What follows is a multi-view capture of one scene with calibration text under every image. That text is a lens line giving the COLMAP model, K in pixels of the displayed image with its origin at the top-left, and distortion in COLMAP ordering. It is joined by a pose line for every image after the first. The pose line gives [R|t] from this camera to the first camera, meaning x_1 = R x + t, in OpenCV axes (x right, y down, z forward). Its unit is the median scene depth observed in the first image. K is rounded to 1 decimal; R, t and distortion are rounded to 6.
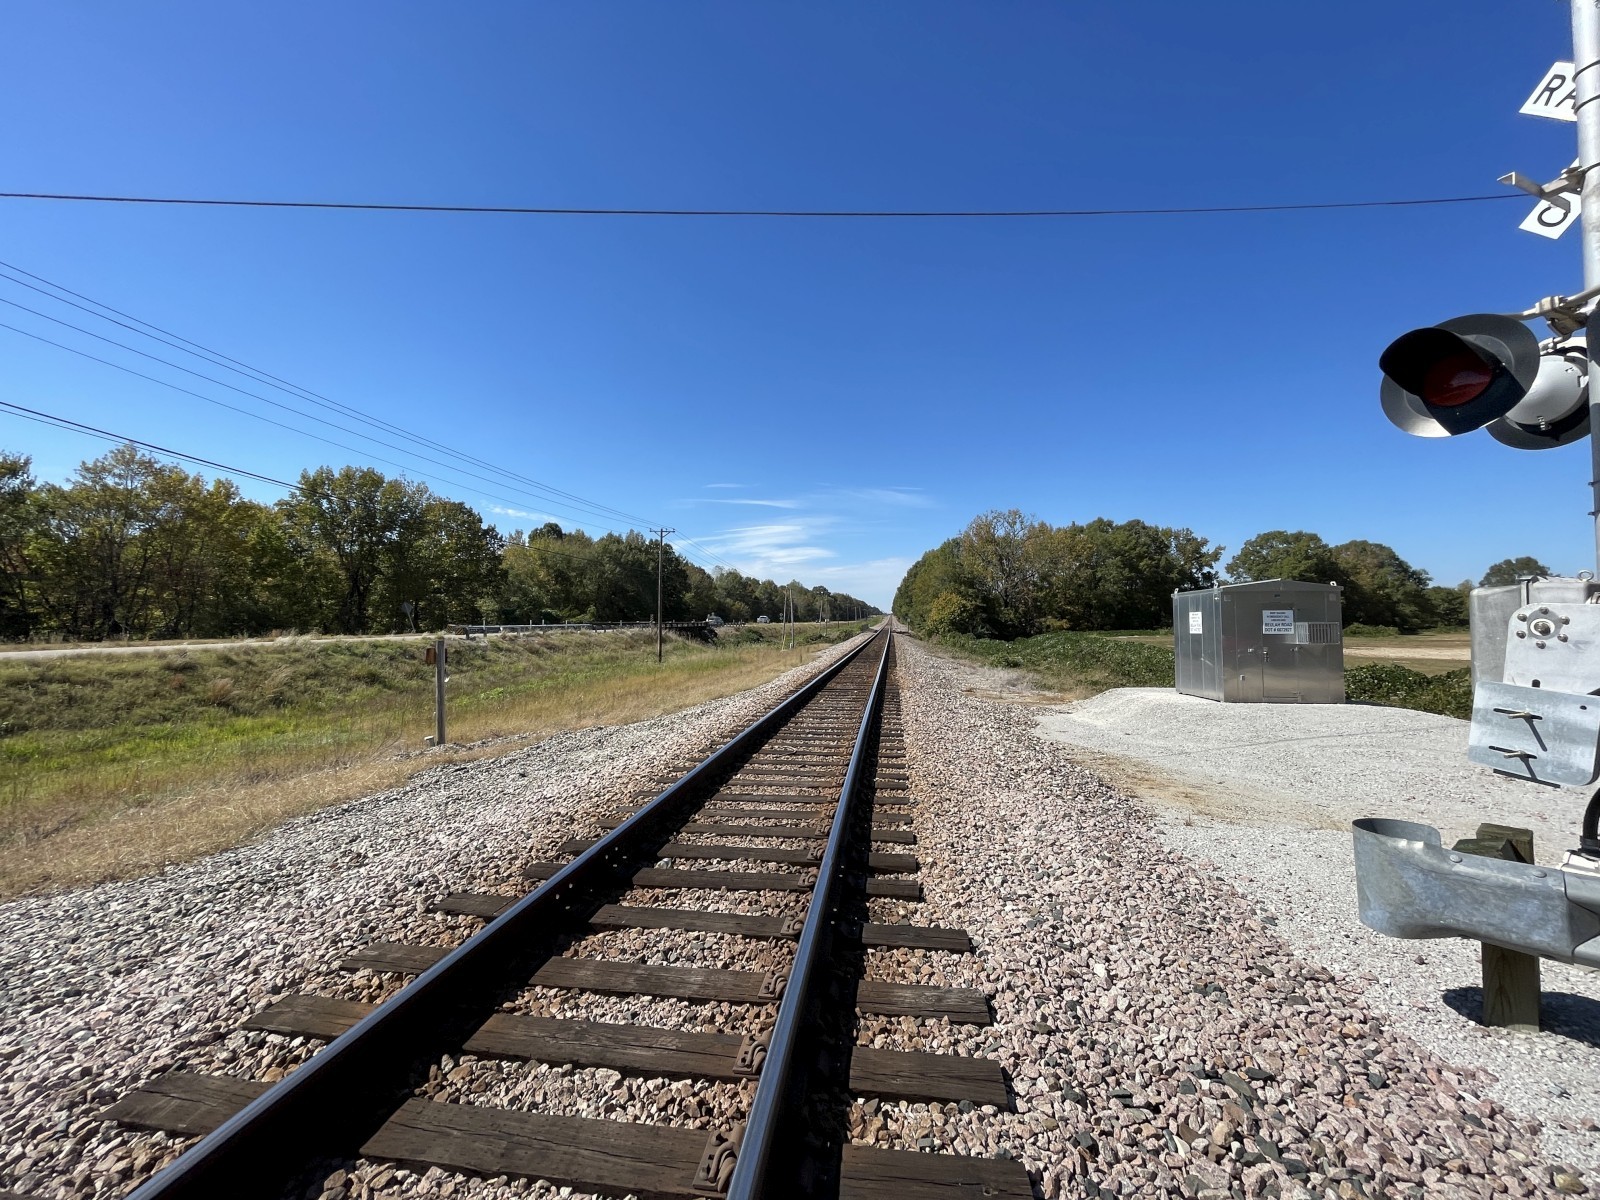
lens RADIAL K [[648.0, 0, 810.0], [0, 648.0, 597.7], [0, 0, 1]] dist [0.002999, -0.000530]
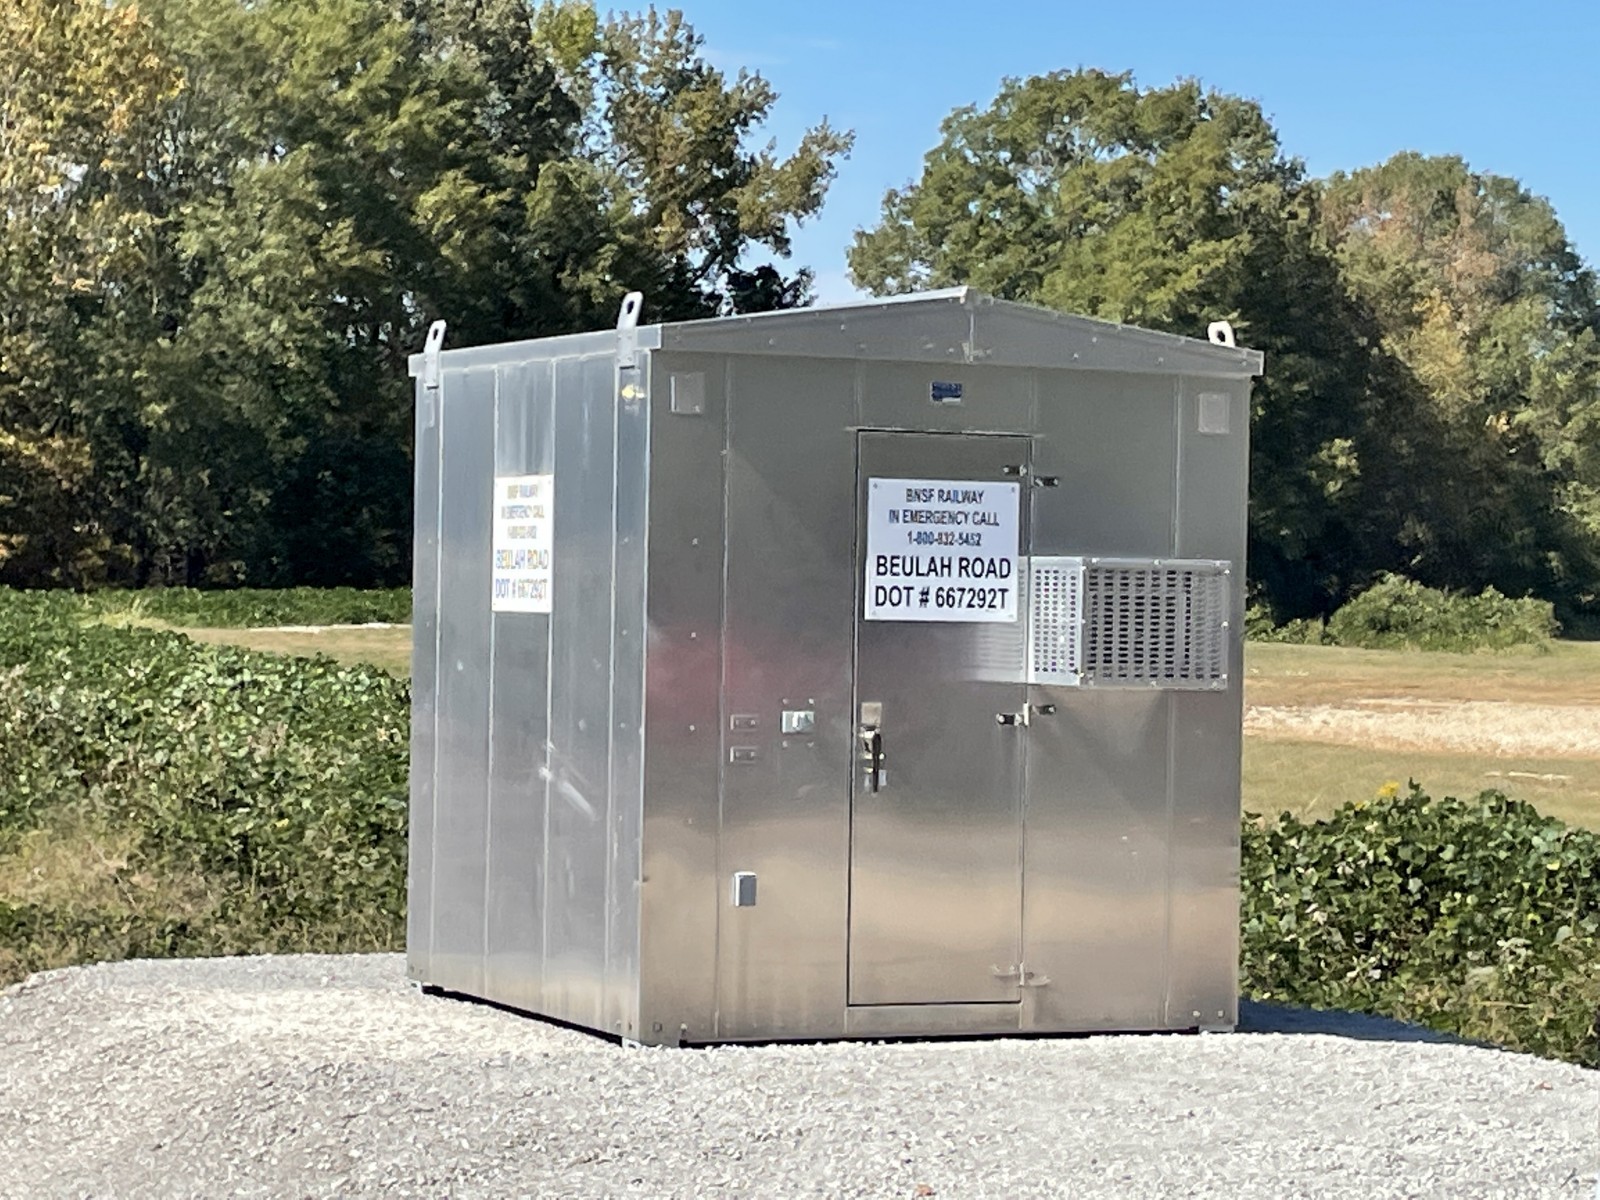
lens RADIAL K [[4226.2, 0, 786.7], [0, 4226.2, 597.6], [0, 0, 1]] dist [0.181138, 0.000000]
pose [[0.849427, 0.018143, 0.527394, 0.108538], [-0.047464, 0.997985, 0.042114, 0.005548], [-0.525567, -0.060805, 0.848576, 0.095299]]
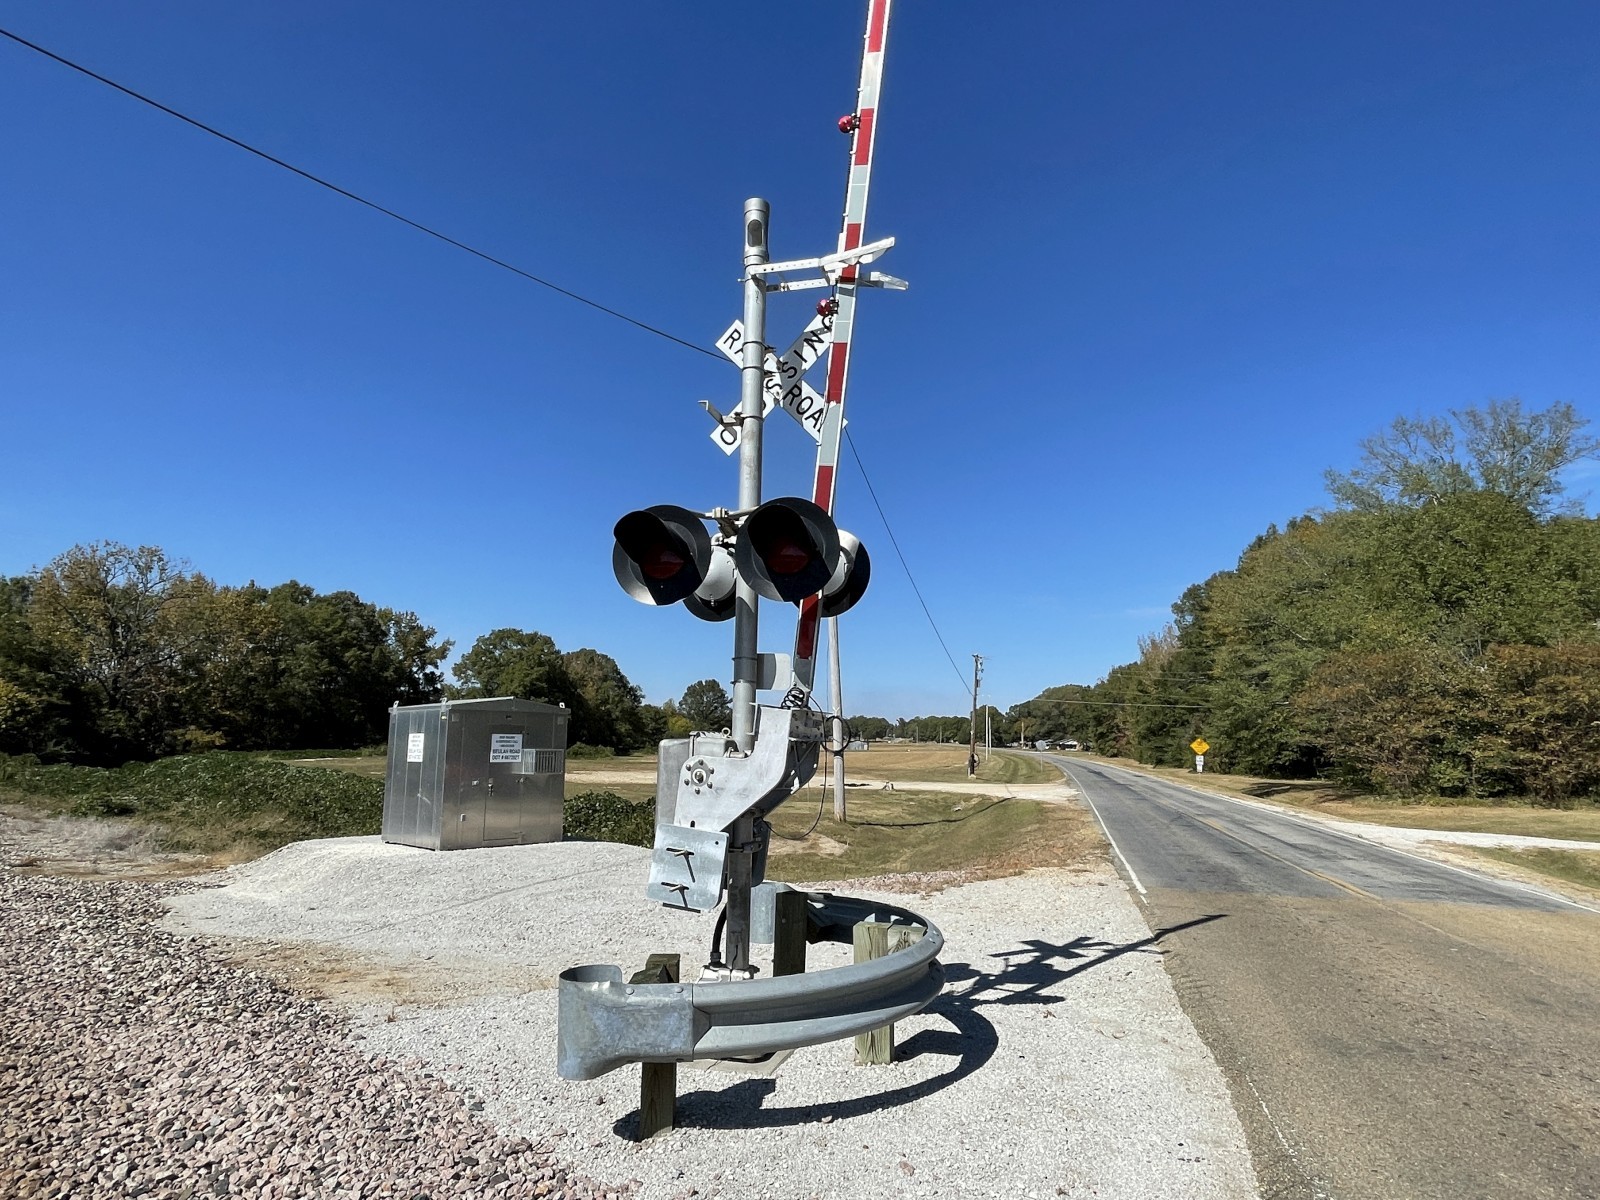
lens RADIAL K [[925.8, 0, 810.0], [0, 925.8, 592.6], [0, 0, 1]] dist [-0.007678, 0.000948]
pose [[0.588960, 0.139210, 0.796082, -0.031279], [-0.045271, 0.989189, -0.139485, -0.011776], [-0.806893, 0.046111, 0.588894, -0.036368]]
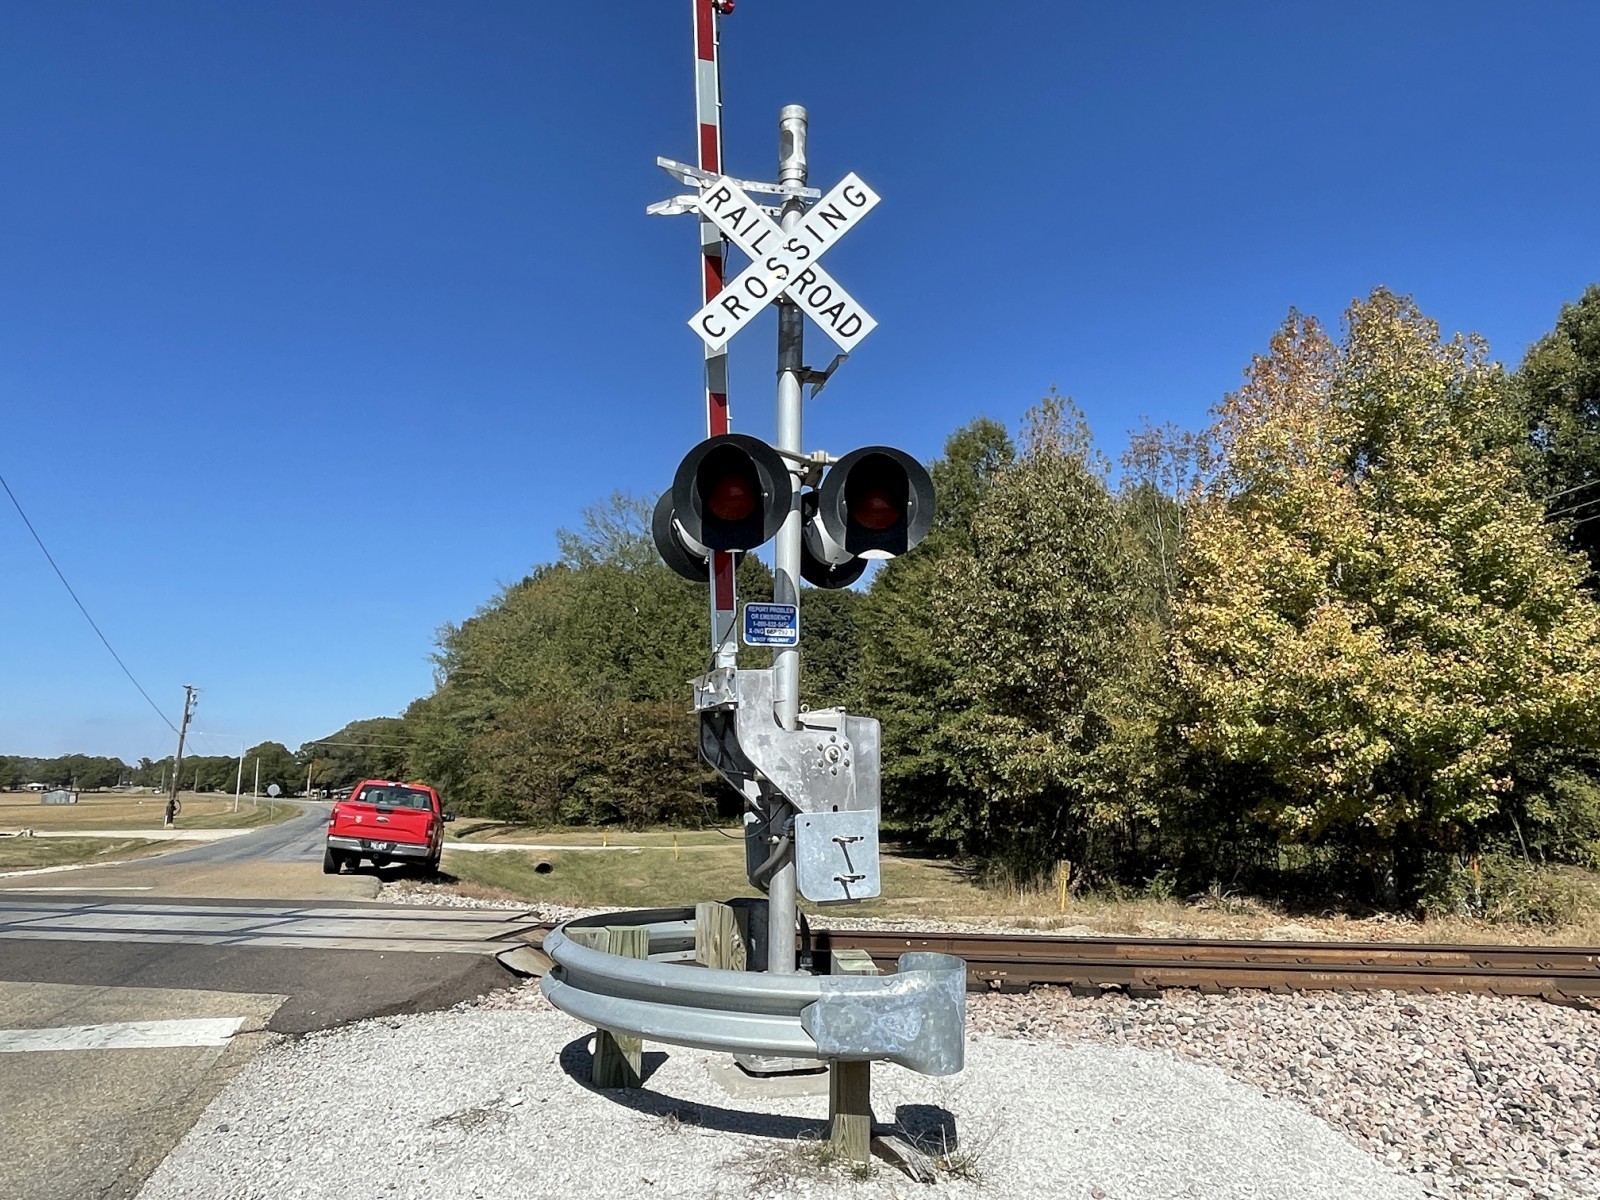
lens RADIAL K [[1150.7, 0, 812.9], [0, 1150.7, 593.1], [0, 0, 1]] dist [-0.006794, -0.003657]
pose [[0.010698, 0.175399, 0.984439, -0.840111], [-0.037789, 0.983863, -0.174886, -0.012577], [-0.999228, -0.035330, 0.017154, -0.841843]]
